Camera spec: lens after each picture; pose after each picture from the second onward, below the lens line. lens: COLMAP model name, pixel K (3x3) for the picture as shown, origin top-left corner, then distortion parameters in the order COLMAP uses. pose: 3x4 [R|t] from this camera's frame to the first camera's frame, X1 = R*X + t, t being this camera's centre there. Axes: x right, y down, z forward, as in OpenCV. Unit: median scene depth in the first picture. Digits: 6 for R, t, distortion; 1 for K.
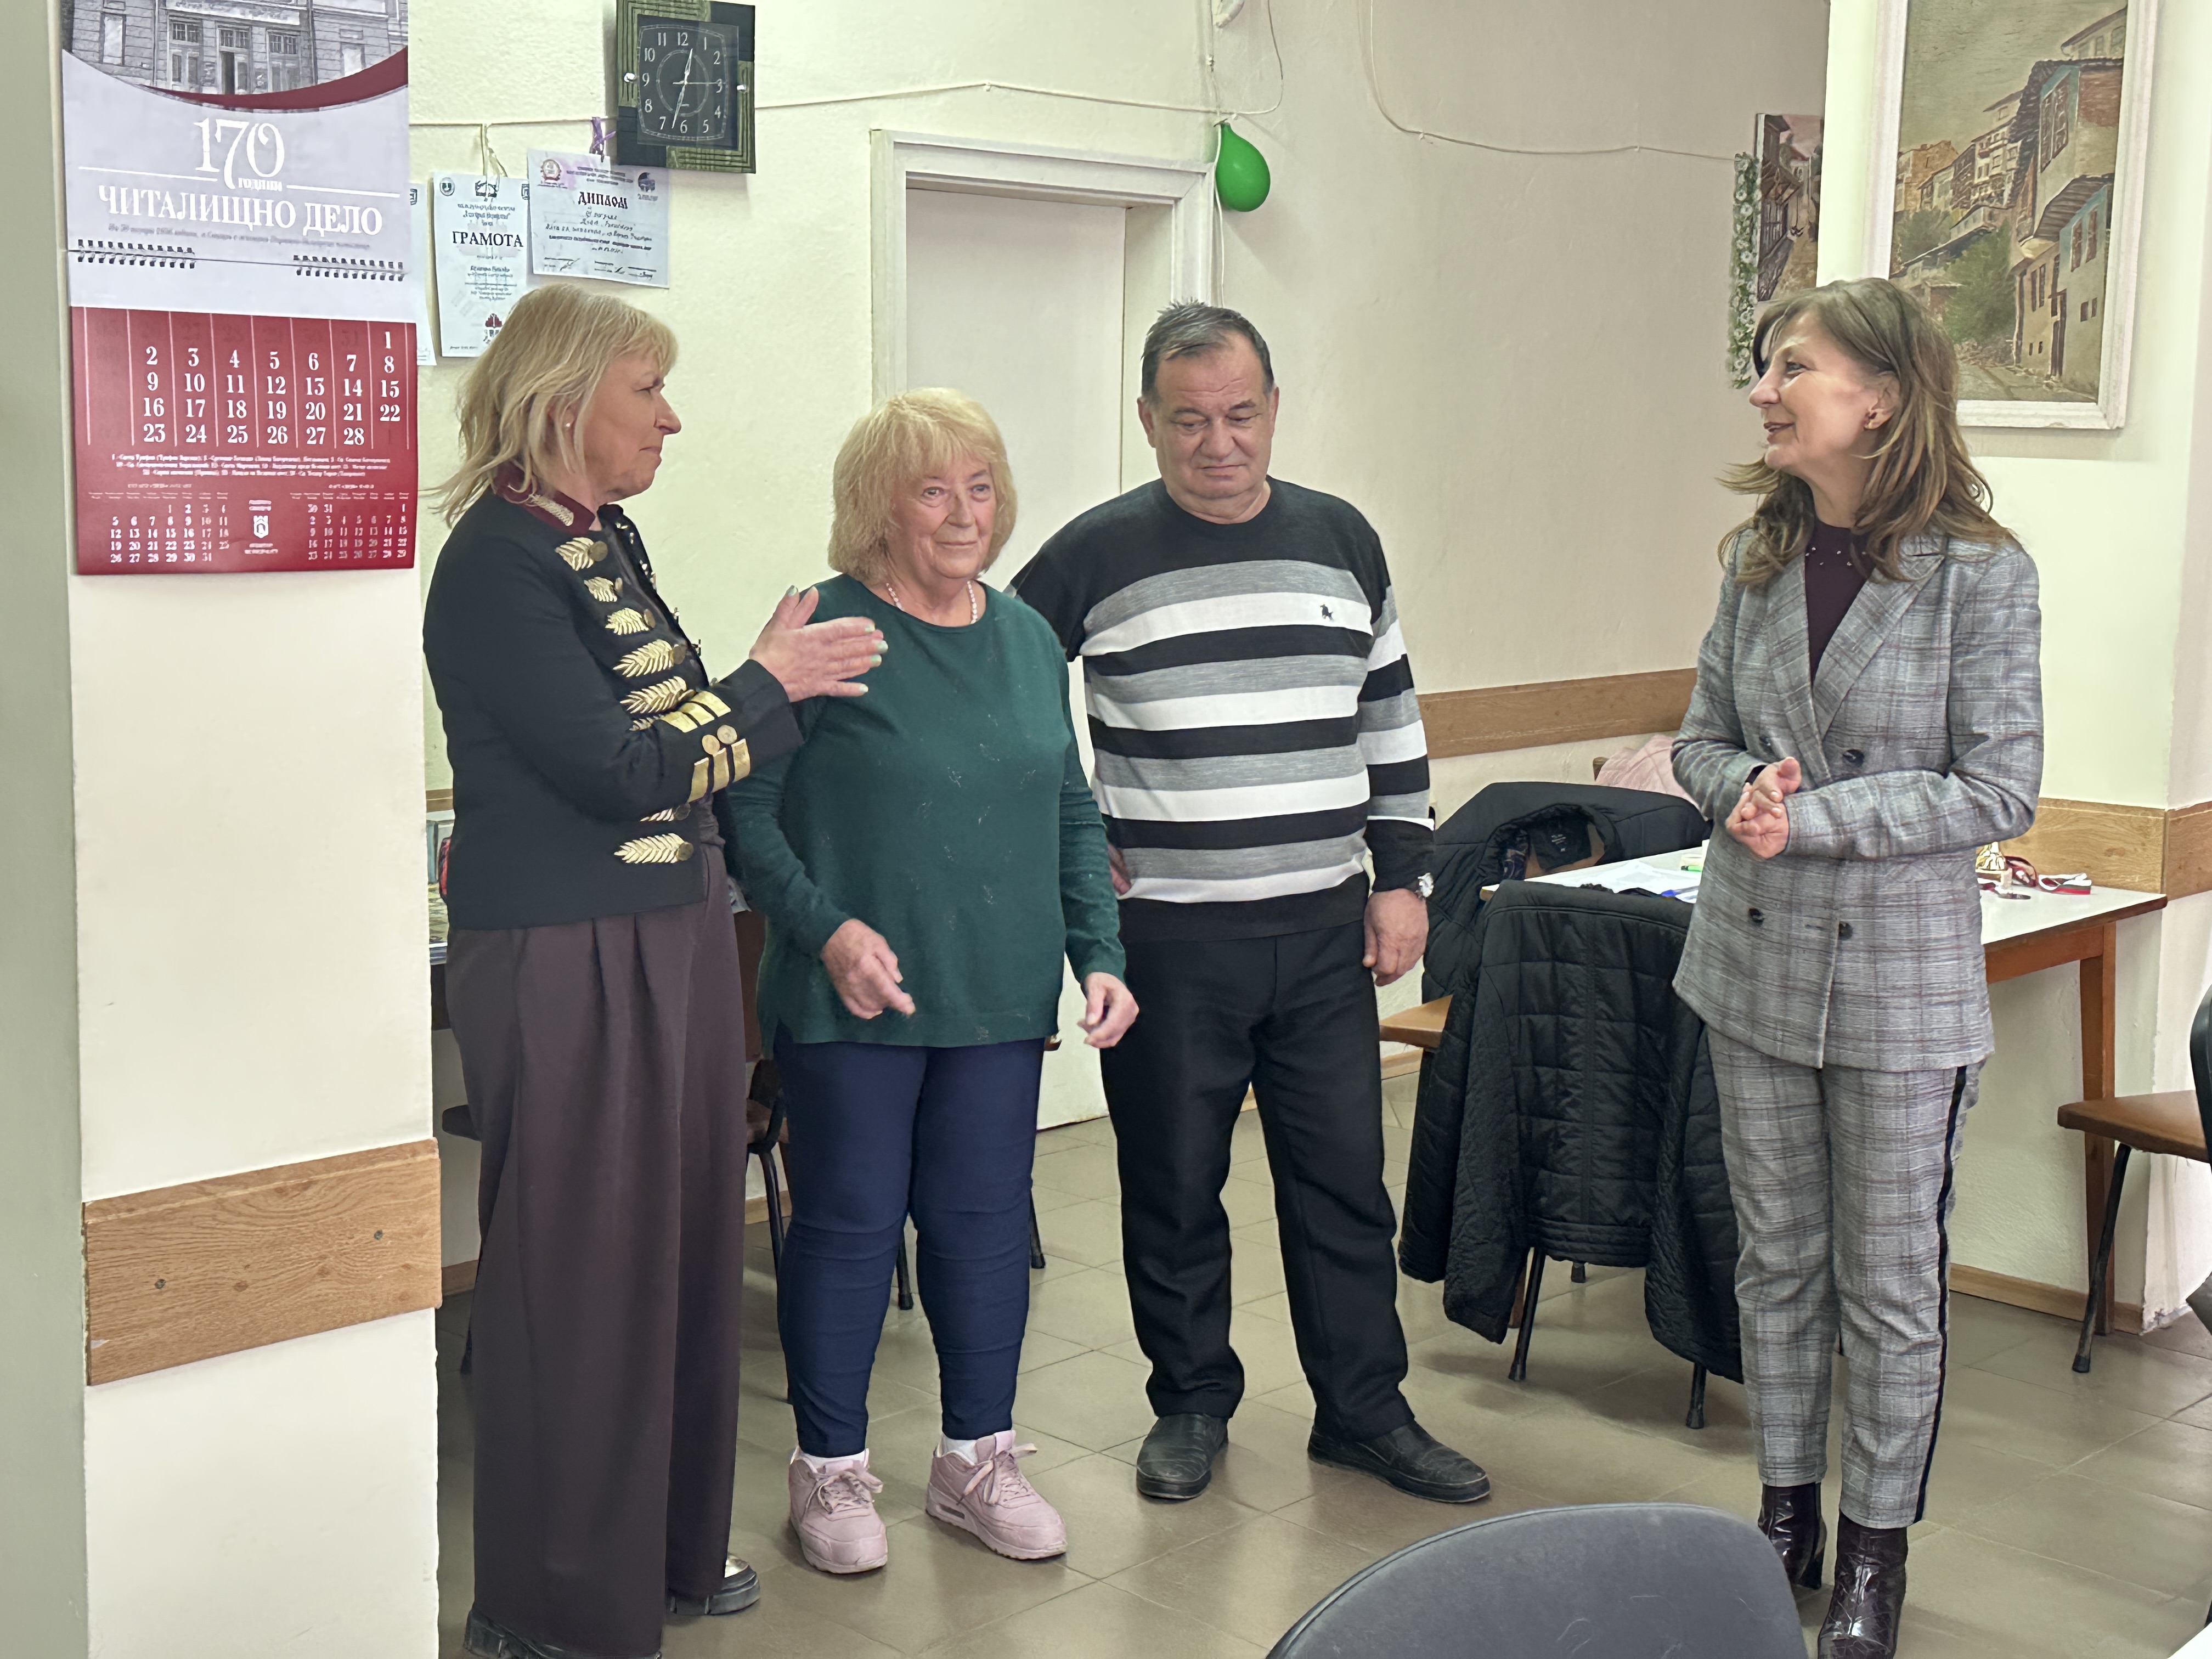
lens RADIAL K [[3023.6, 0, 1112.3], [0, 3023.6, 785.5], [0, 0, 1]] dist [0.210296, -0.474525]
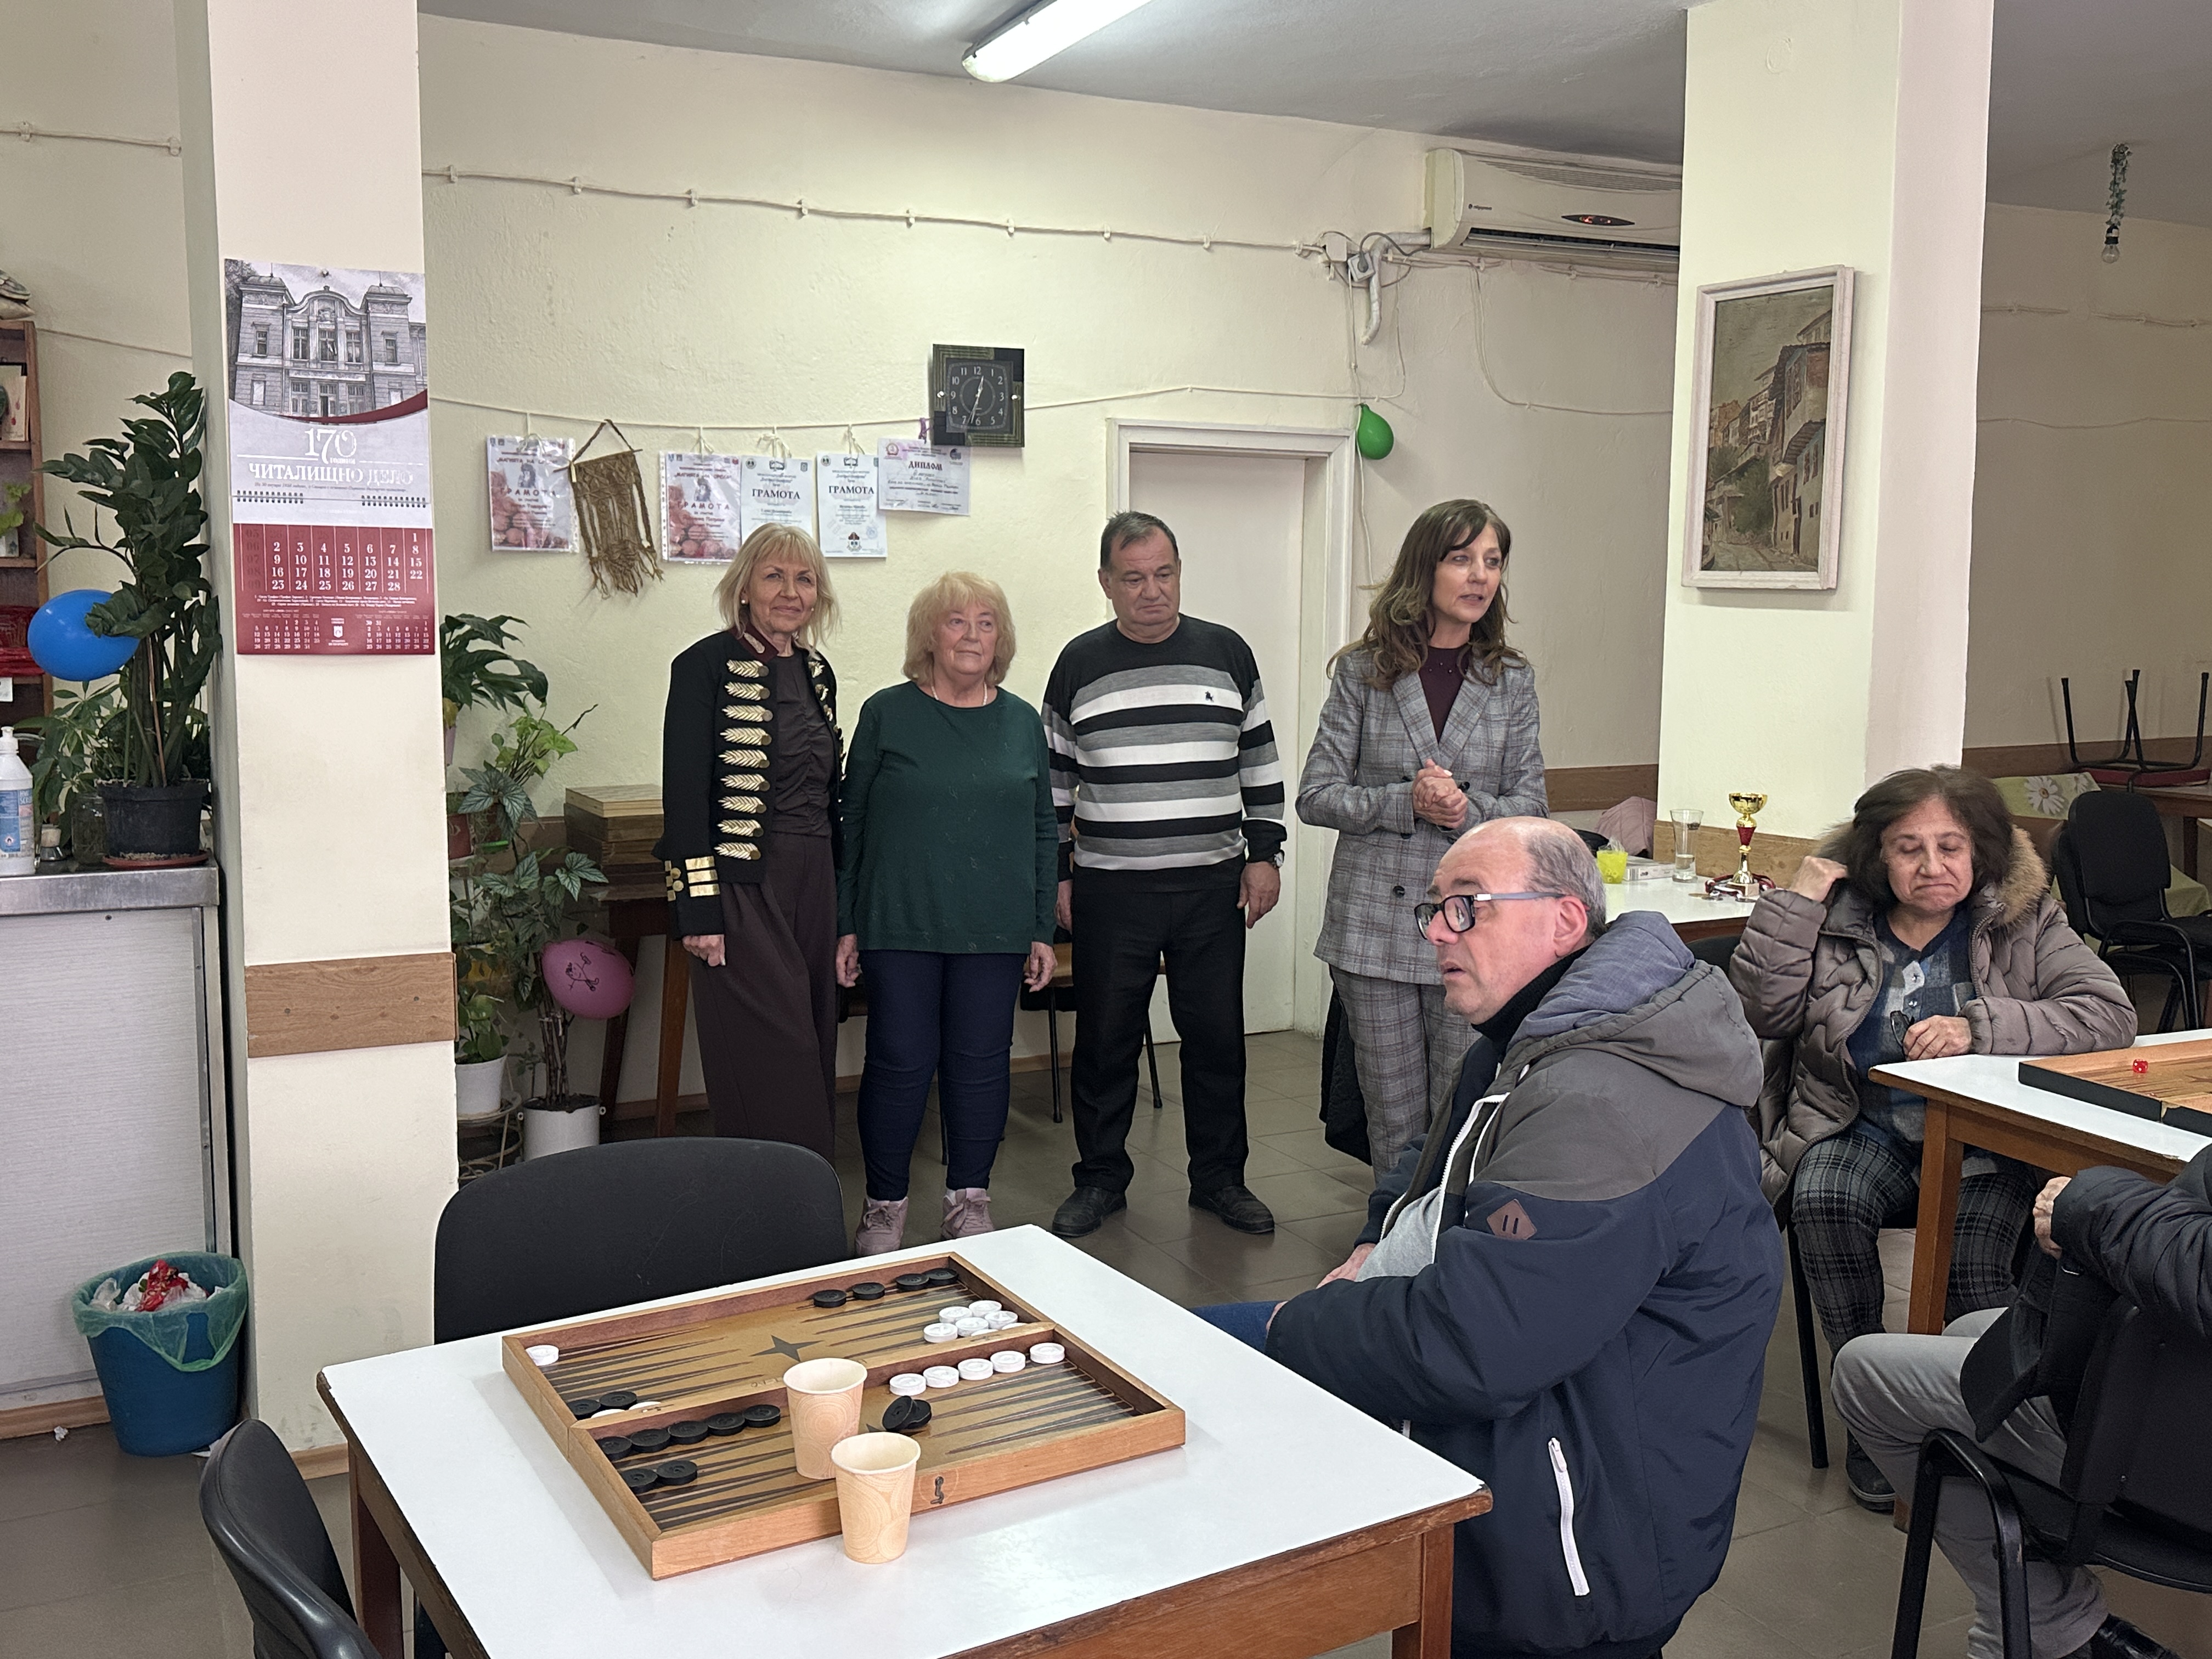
lens RADIAL K [[2029.8, 0, 1104.9], [0, 2029.8, 796.4], [0, 0, 1]] dist [0.189720, -0.430027]
pose [[0.947484, 0.023834, -0.318914, 0.310730], [-0.032721, 0.999210, -0.022538, 0.018028], [0.318125, 0.031790, 0.947516, -0.053481]]
